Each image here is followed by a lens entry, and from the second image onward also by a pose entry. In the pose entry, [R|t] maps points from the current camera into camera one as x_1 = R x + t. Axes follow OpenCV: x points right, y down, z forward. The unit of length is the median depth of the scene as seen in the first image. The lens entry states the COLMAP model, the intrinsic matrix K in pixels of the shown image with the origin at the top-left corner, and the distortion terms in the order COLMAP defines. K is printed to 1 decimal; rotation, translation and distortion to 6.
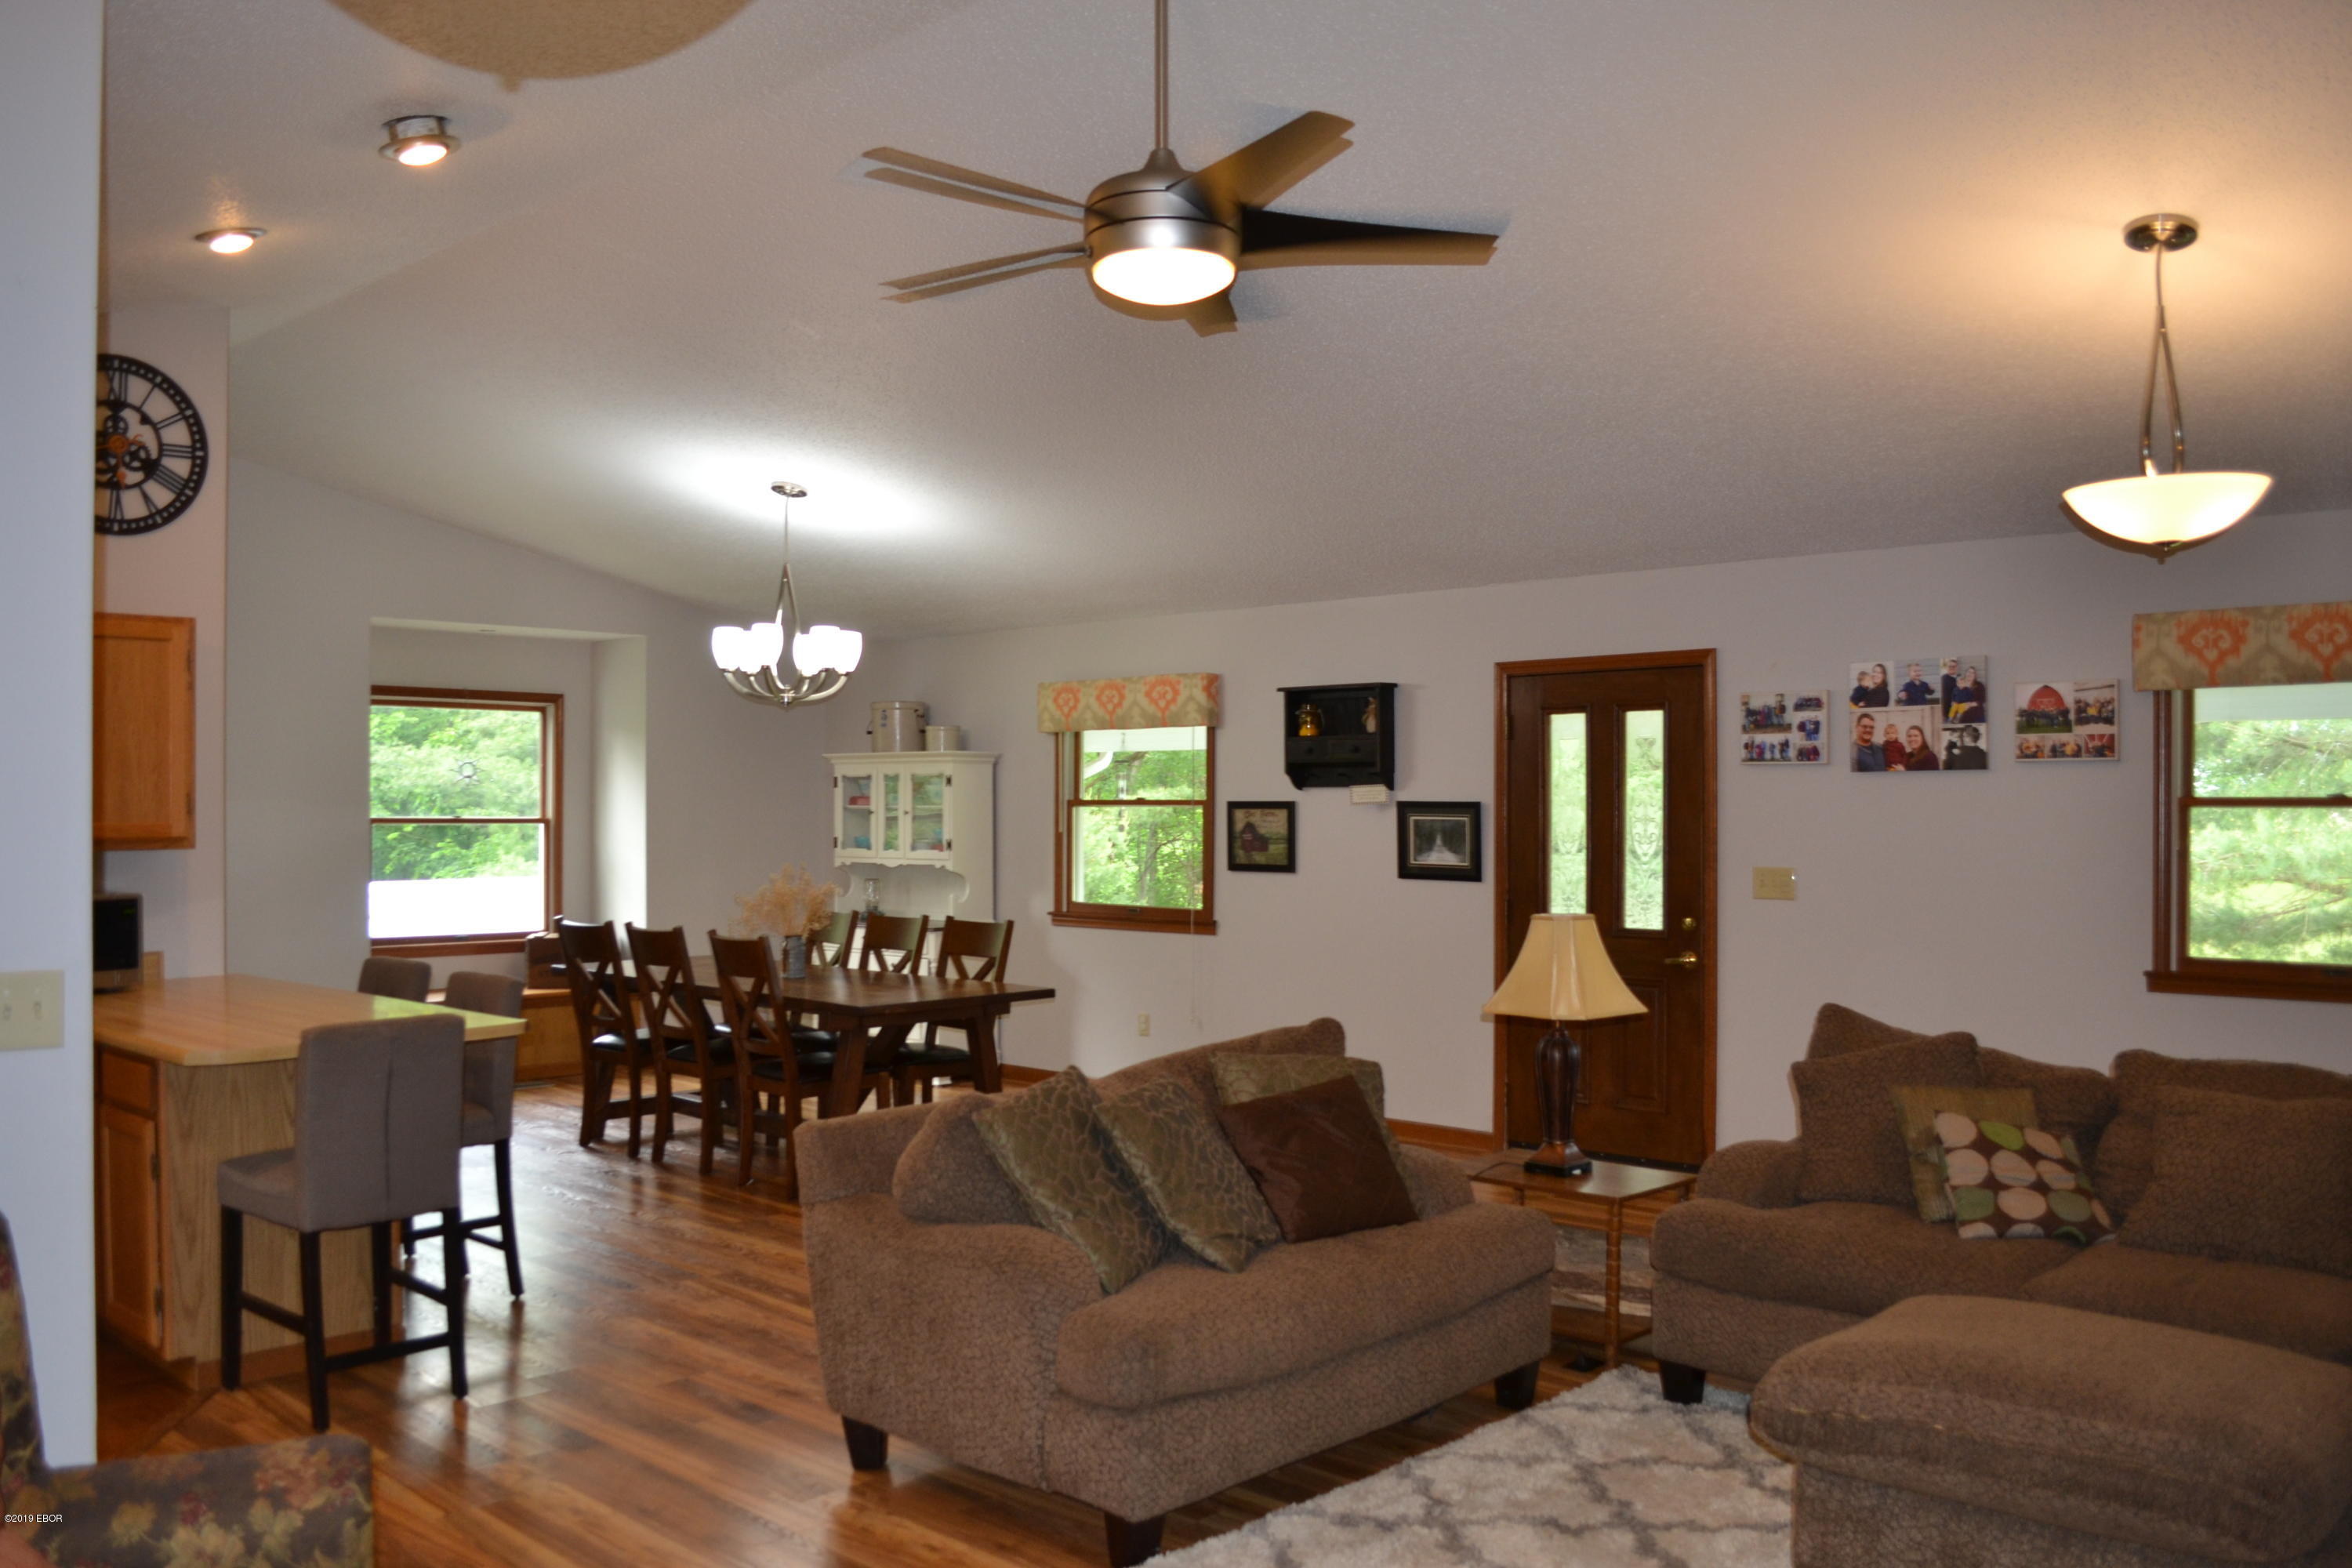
lens RADIAL K [[1886.0, 0, 1174.0], [0, 1886.0, 801.4], [0, 0, 1]] dist [-0.085799, 0.015173]
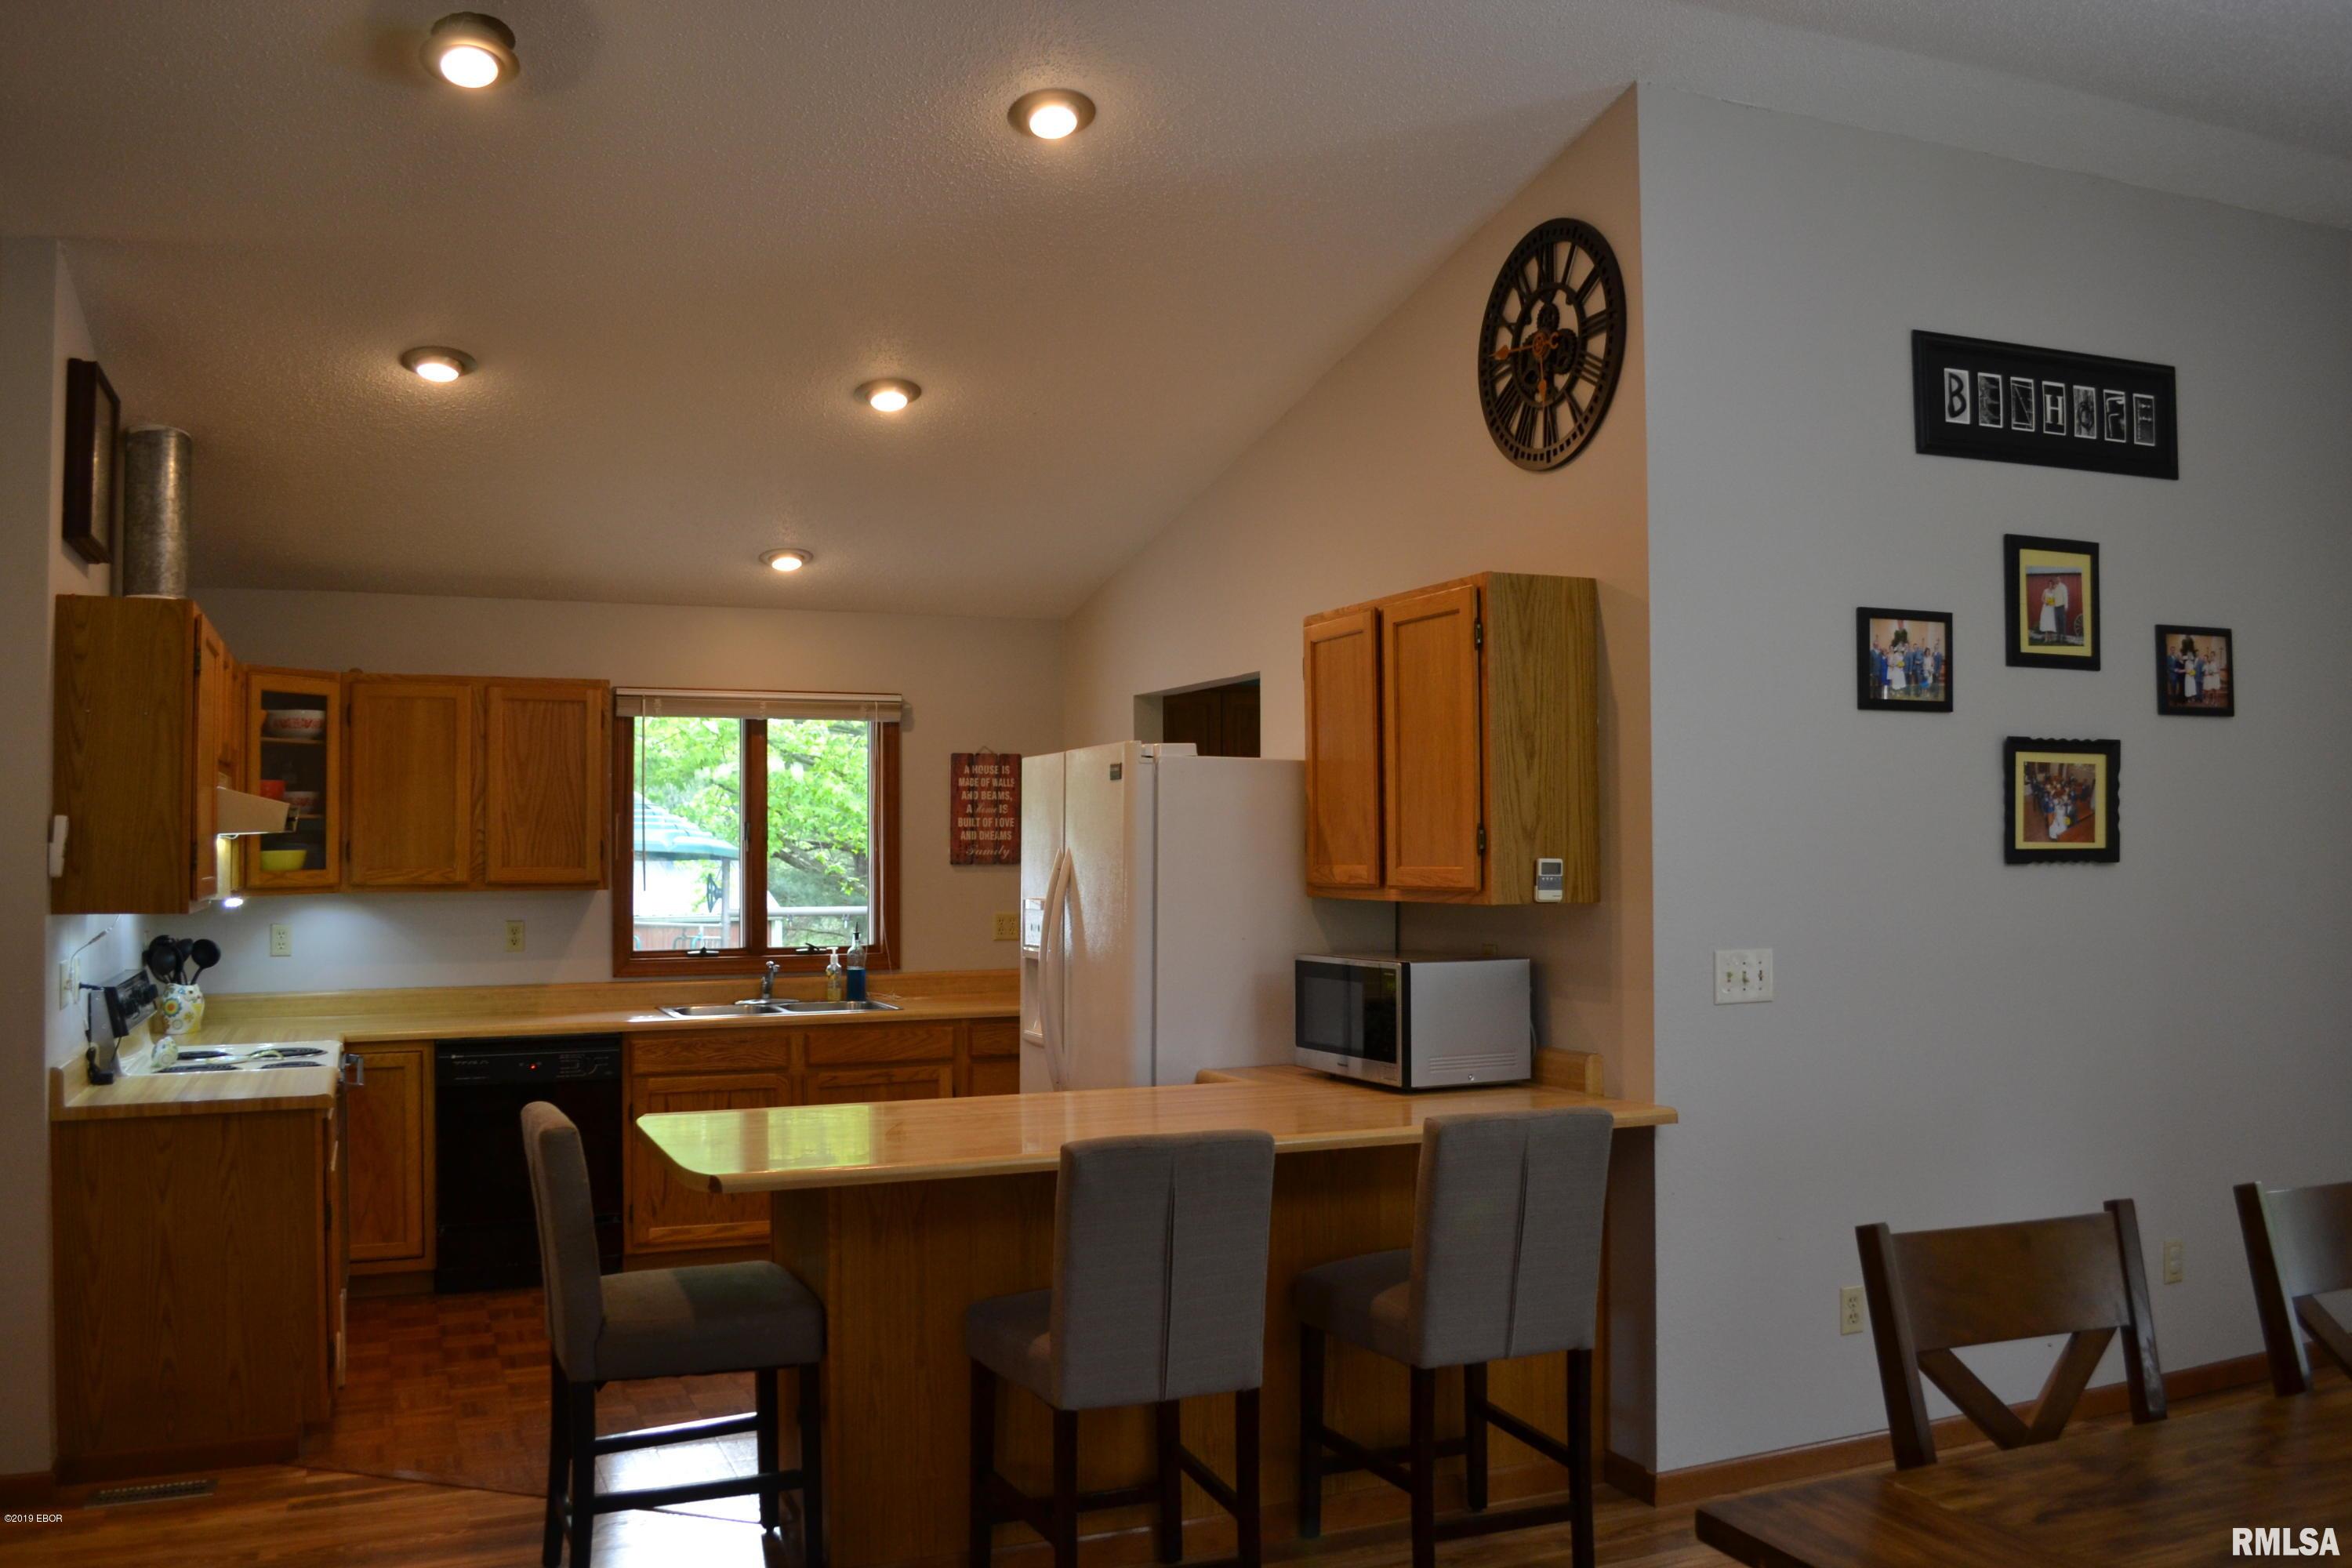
lens RADIAL K [[1886.0, 0, 1174.0], [0, 1886.0, 801.4], [0, 0, 1]] dist [-0.085799, 0.015173]
pose [[-0.399616, -0.018624, -0.916493, 0.138431], [0.005831, 0.999722, -0.022857, 0.001368], [0.916664, -0.014479, -0.399396, 1.021295]]
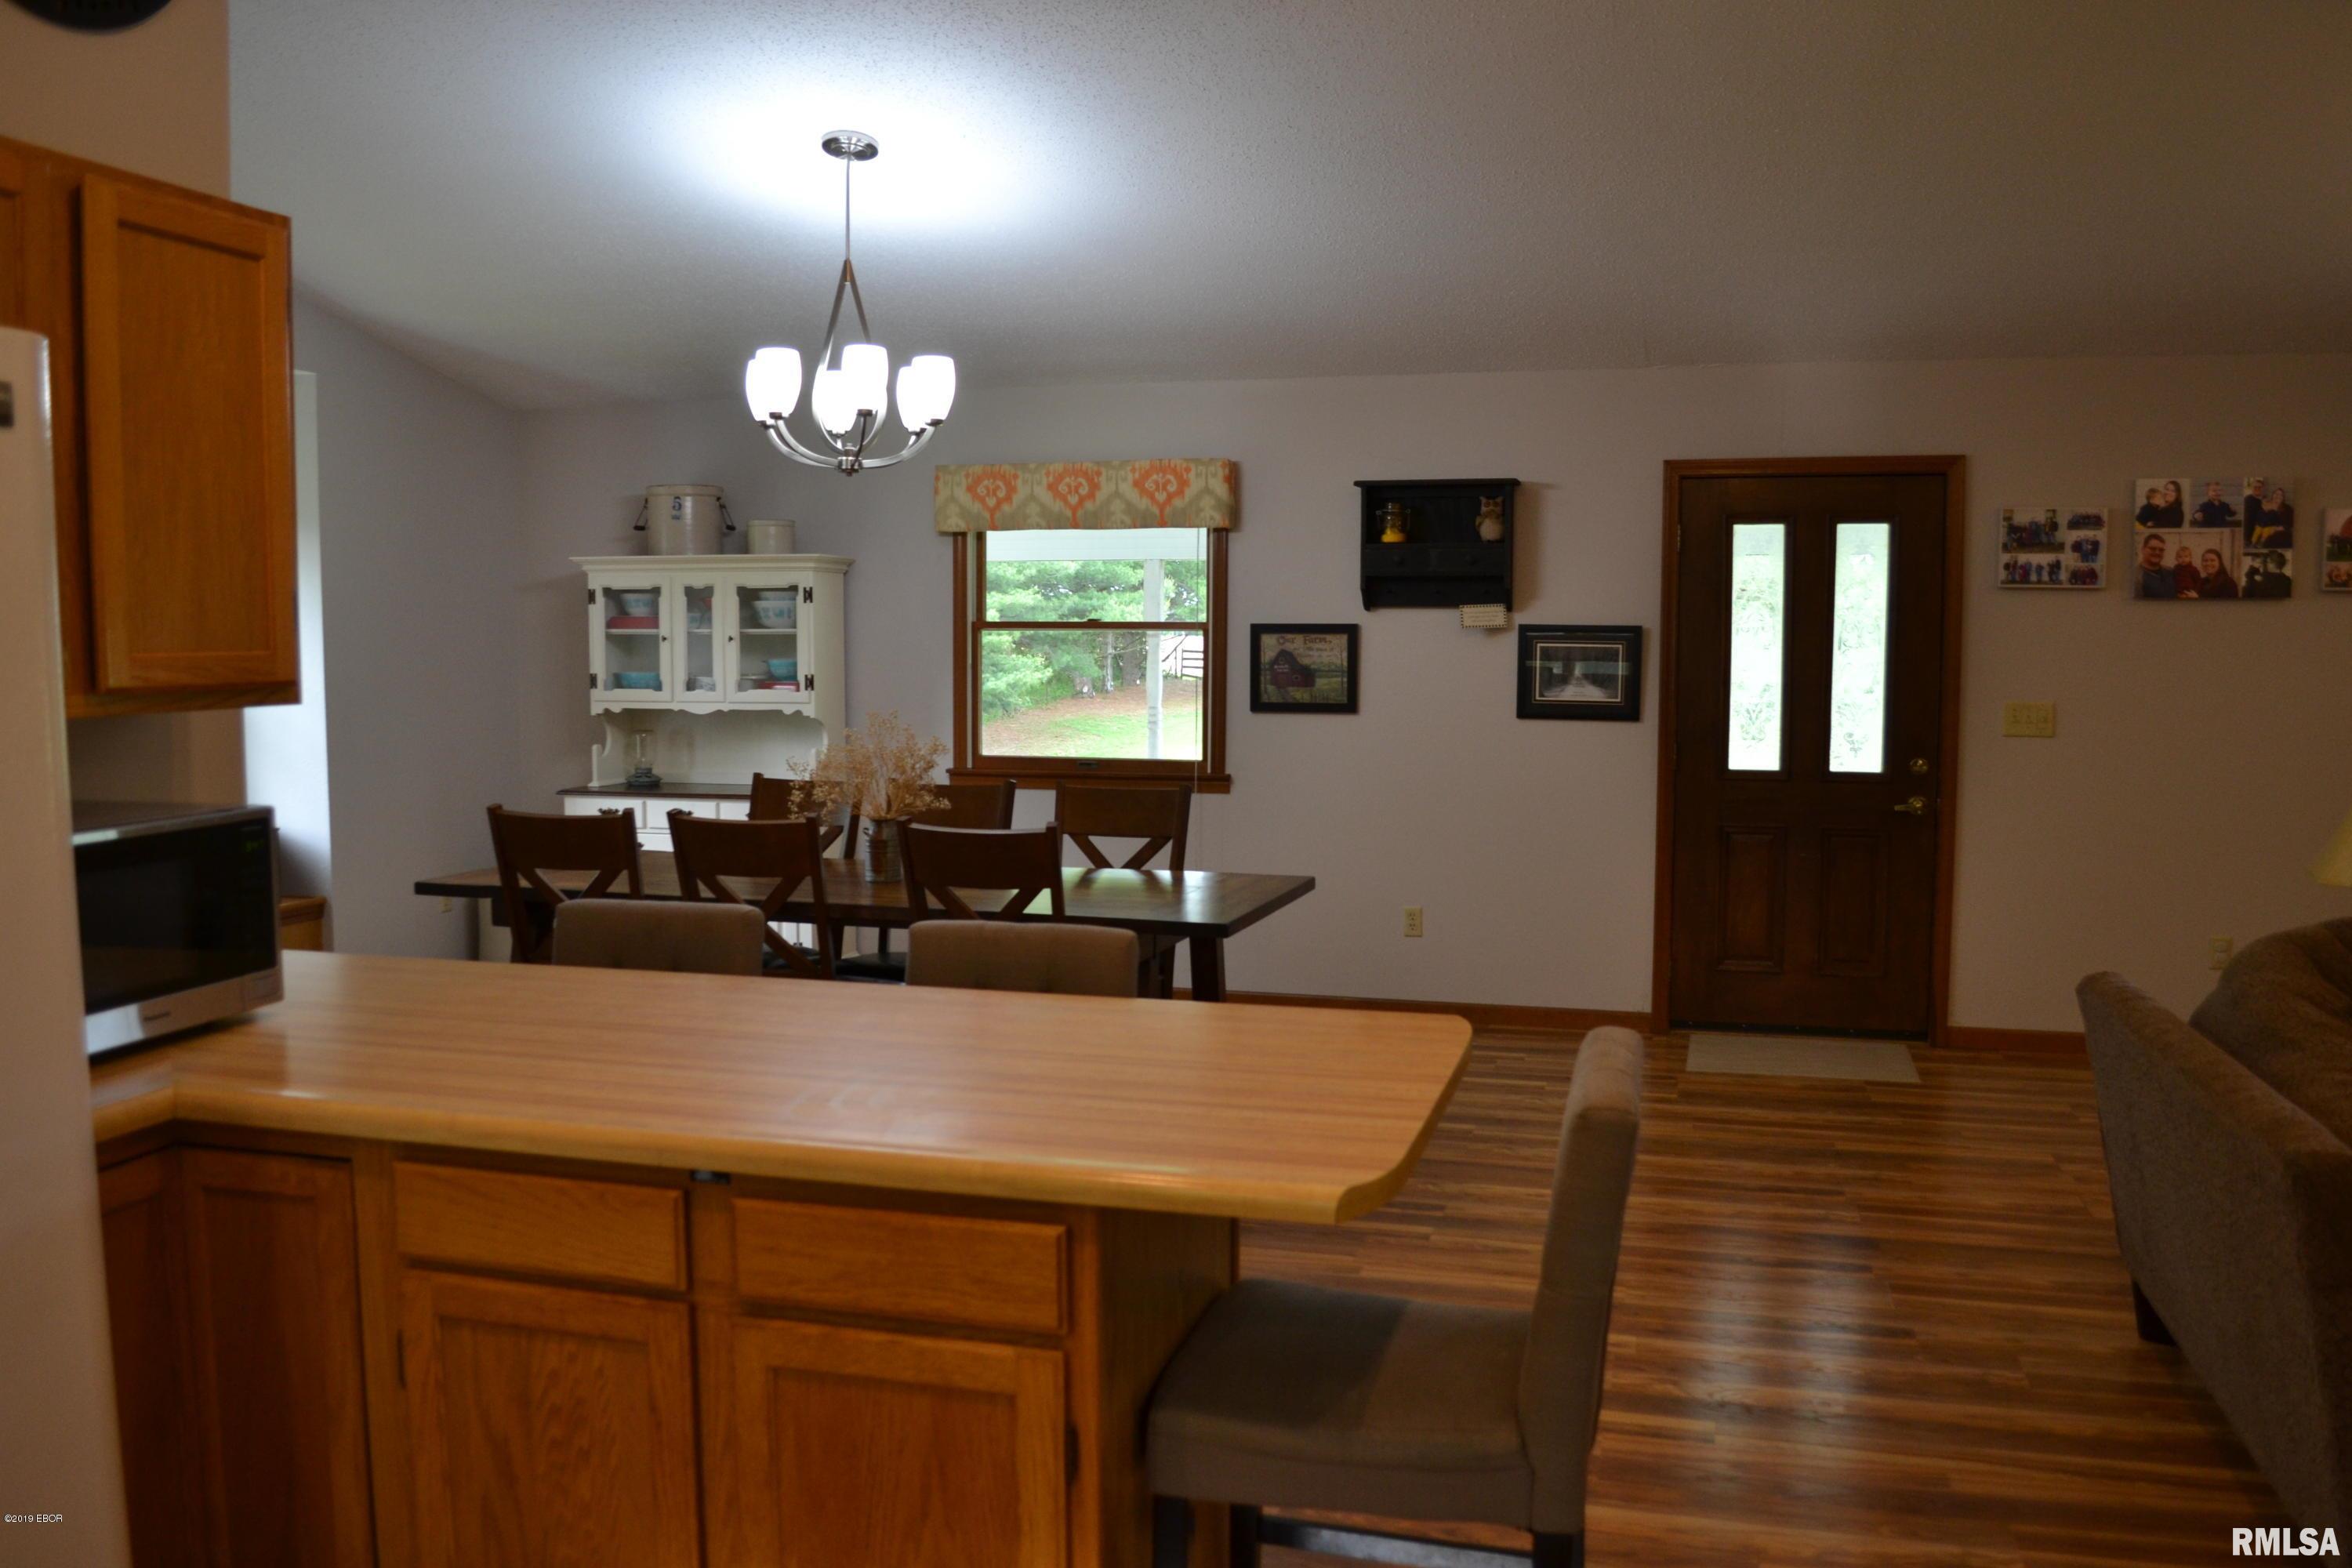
lens RADIAL K [[1886.0, 0, 1174.0], [0, 1886.0, 801.4], [0, 0, 1]] dist [-0.085799, 0.015173]
pose [[0.887293, -0.037295, 0.459697, -0.480188], [-0.003738, 0.996111, 0.088029, 0.006116], [-0.461192, -0.079826, 0.883702, 0.407182]]
